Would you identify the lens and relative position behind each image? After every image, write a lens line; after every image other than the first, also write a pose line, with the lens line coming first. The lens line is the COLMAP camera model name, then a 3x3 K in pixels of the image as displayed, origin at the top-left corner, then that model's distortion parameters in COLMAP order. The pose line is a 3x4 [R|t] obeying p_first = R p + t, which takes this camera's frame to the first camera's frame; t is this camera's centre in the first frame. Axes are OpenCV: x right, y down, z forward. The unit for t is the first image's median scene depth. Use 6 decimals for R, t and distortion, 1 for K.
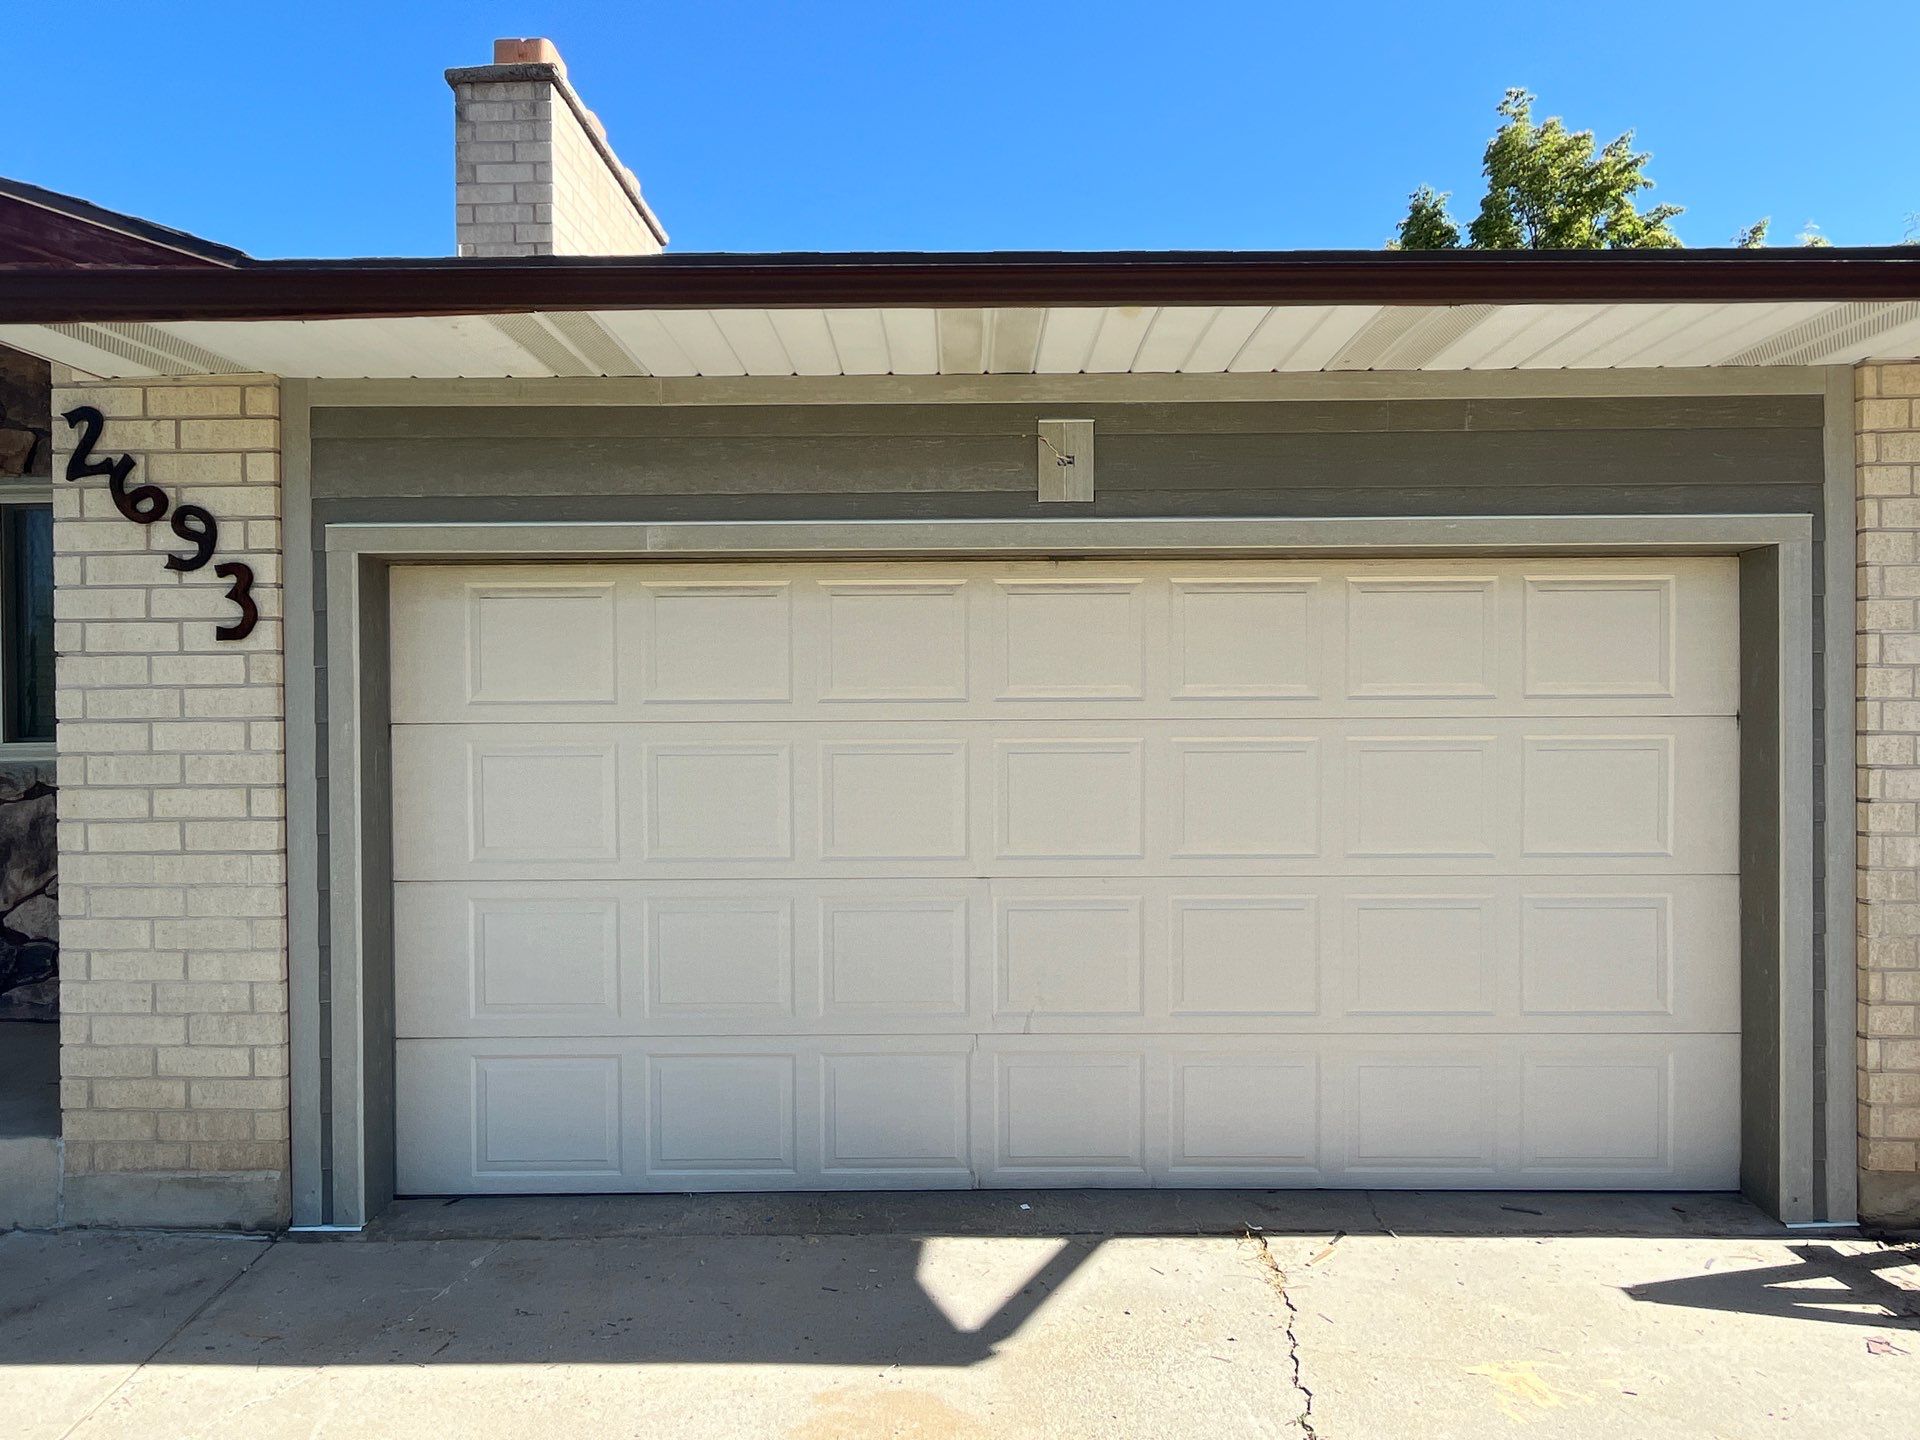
lens RADIAL K [[1110.6, 0, 960.0], [0, 1110.6, 720.0], [0, 0, 1]] dist [-0.019219, -0.000423]
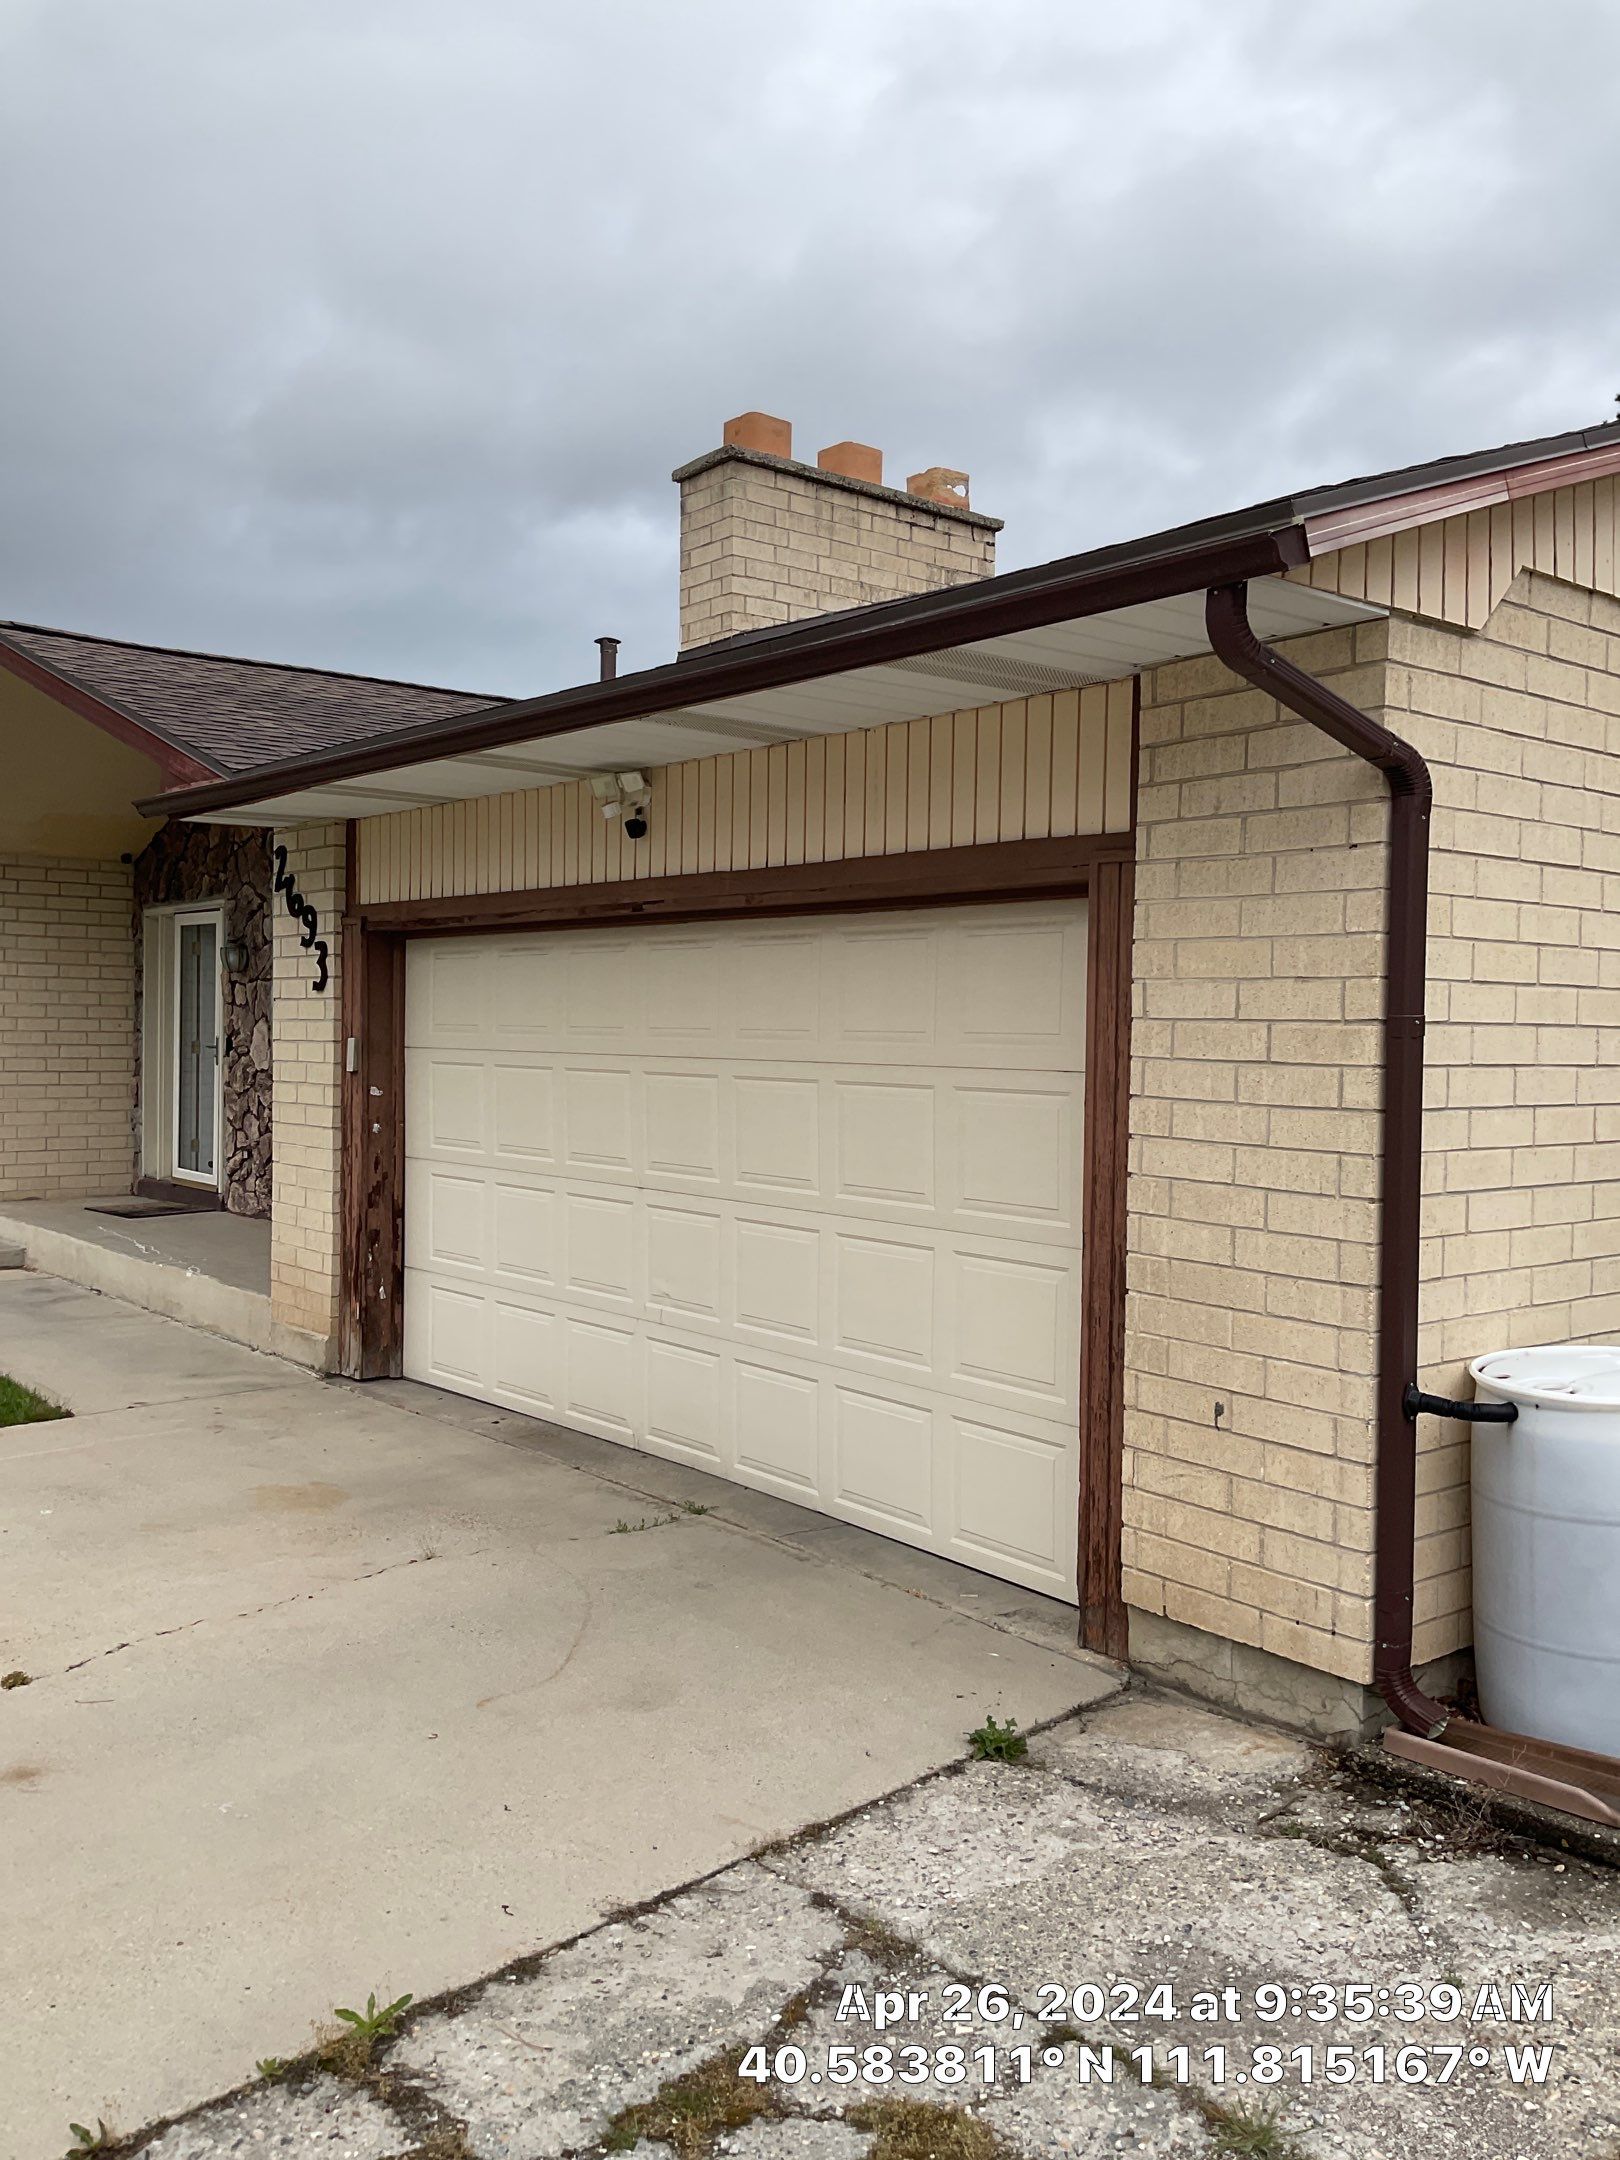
lens RADIAL K [[1632.8, 0, 810.0], [0, 1632.8, 1080.0], [0, 0, 1]] dist [0.002510, -0.002962]
pose [[0.678897, 0.038575, -0.733220, 1.510794], [-0.027899, 0.999253, 0.026739, -0.027628], [0.733703, 0.002303, 0.679466, -0.061571]]
